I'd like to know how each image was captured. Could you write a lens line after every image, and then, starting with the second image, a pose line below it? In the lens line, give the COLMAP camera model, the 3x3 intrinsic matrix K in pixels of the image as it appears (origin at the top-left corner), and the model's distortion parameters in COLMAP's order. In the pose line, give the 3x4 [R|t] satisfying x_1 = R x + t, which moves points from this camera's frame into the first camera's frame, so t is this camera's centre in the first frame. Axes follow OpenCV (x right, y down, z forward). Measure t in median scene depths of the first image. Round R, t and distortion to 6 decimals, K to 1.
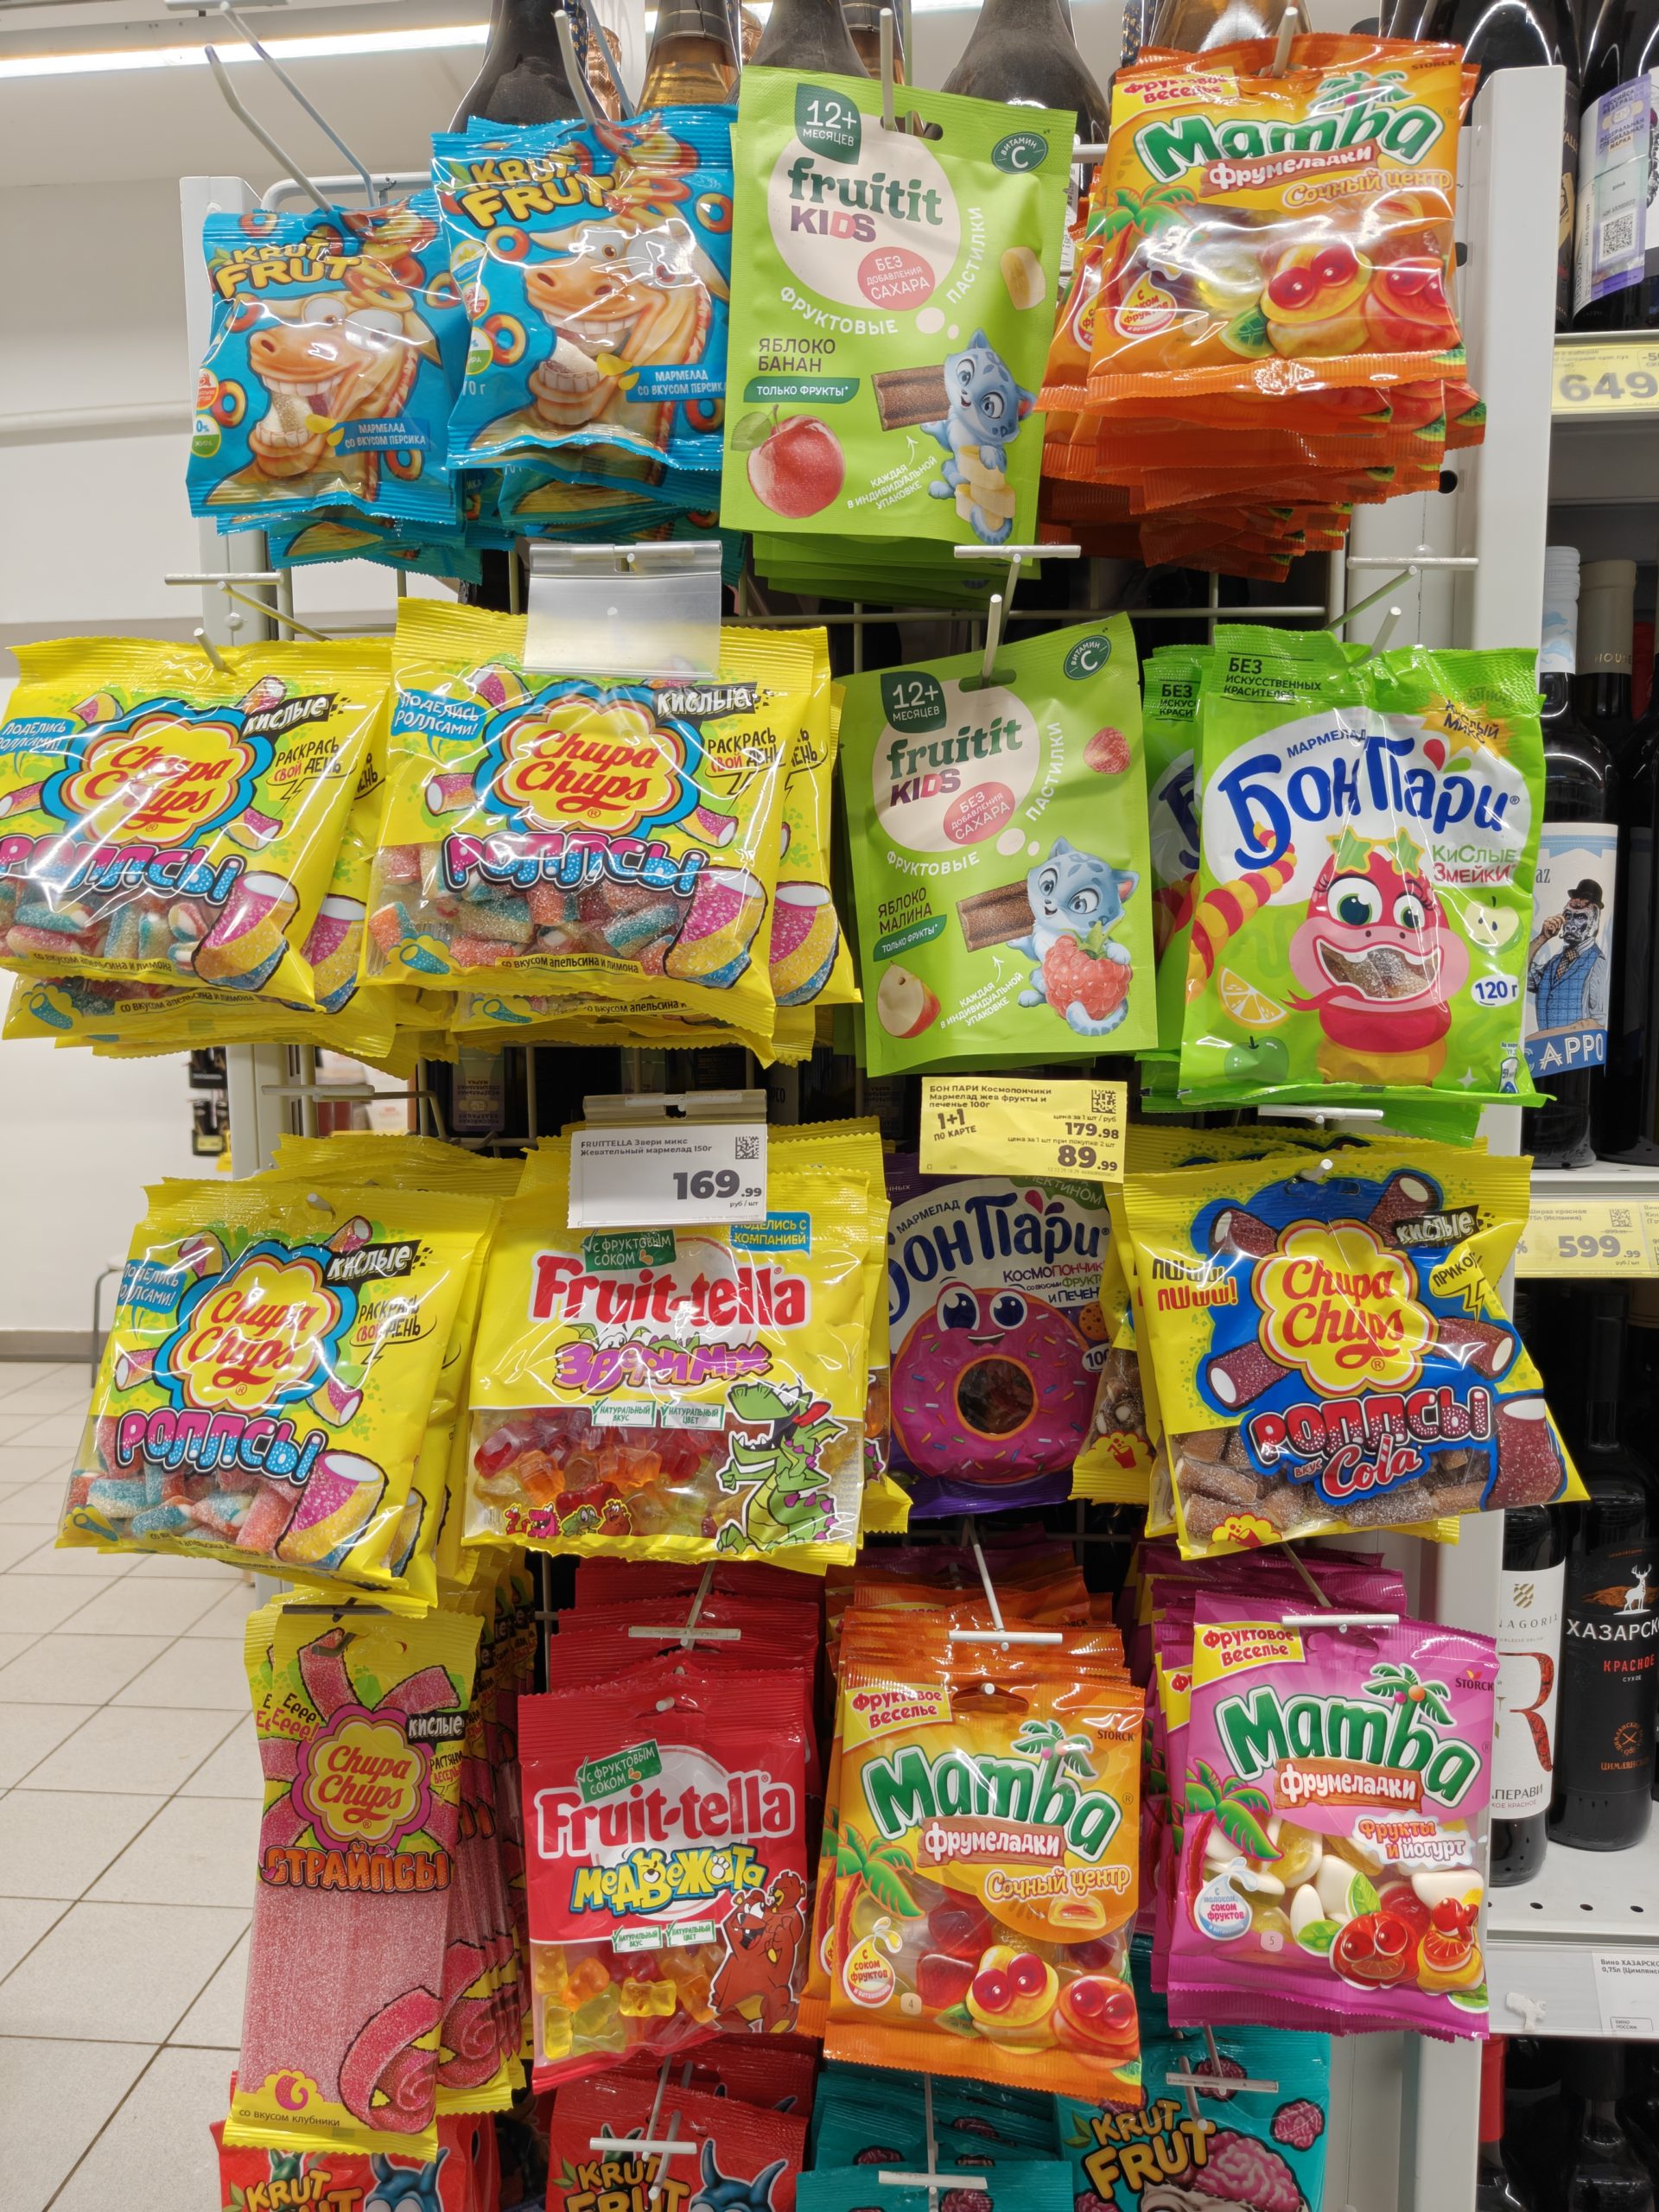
lens RADIAL K [[1536.1, 0, 815.6], [0, 1536.1, 1111.8], [0, 0, 1]] dist [-0.005679, 0.003117]
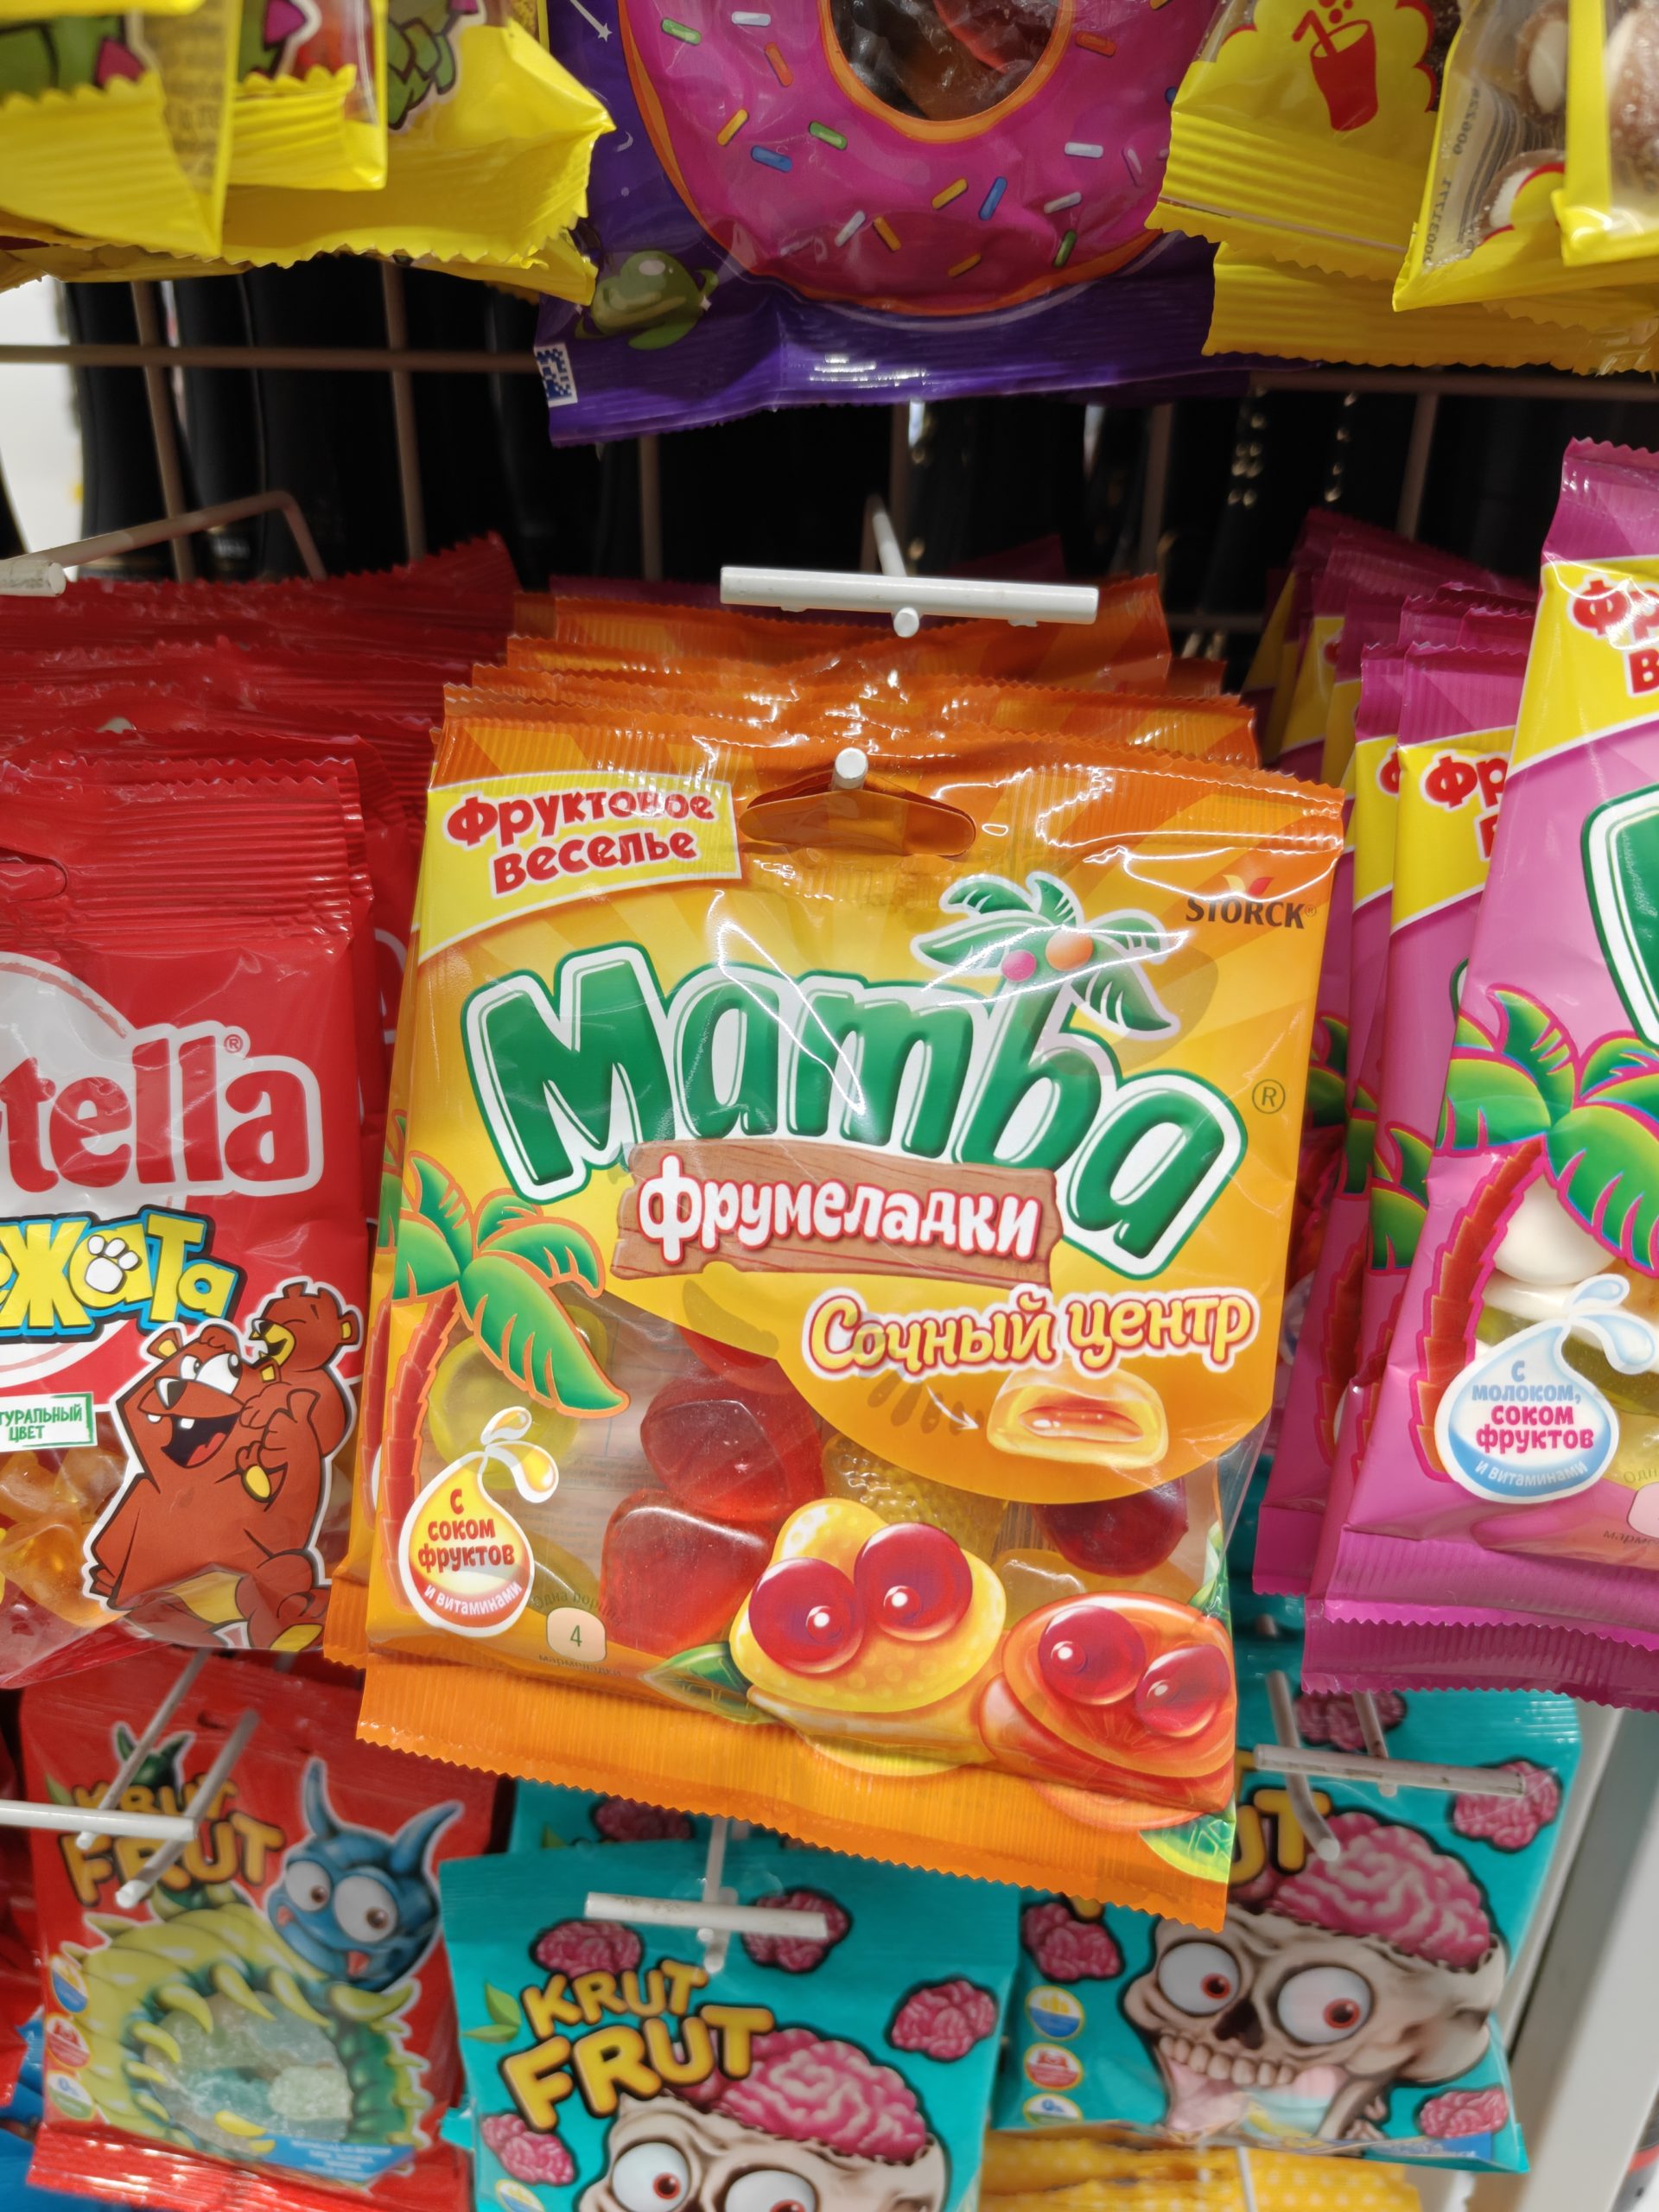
lens RADIAL K [[1536.1, 0, 830.6], [0, 1536.1, 1107.8], [0, 0, 1]] dist [-0.005679, 0.003117]
pose [[0.999586, 0.028774, -0.000670, 0.115654], [-0.026982, 0.944925, 0.326174, 0.353706], [0.010019, -0.326021, 0.945310, 0.709466]]
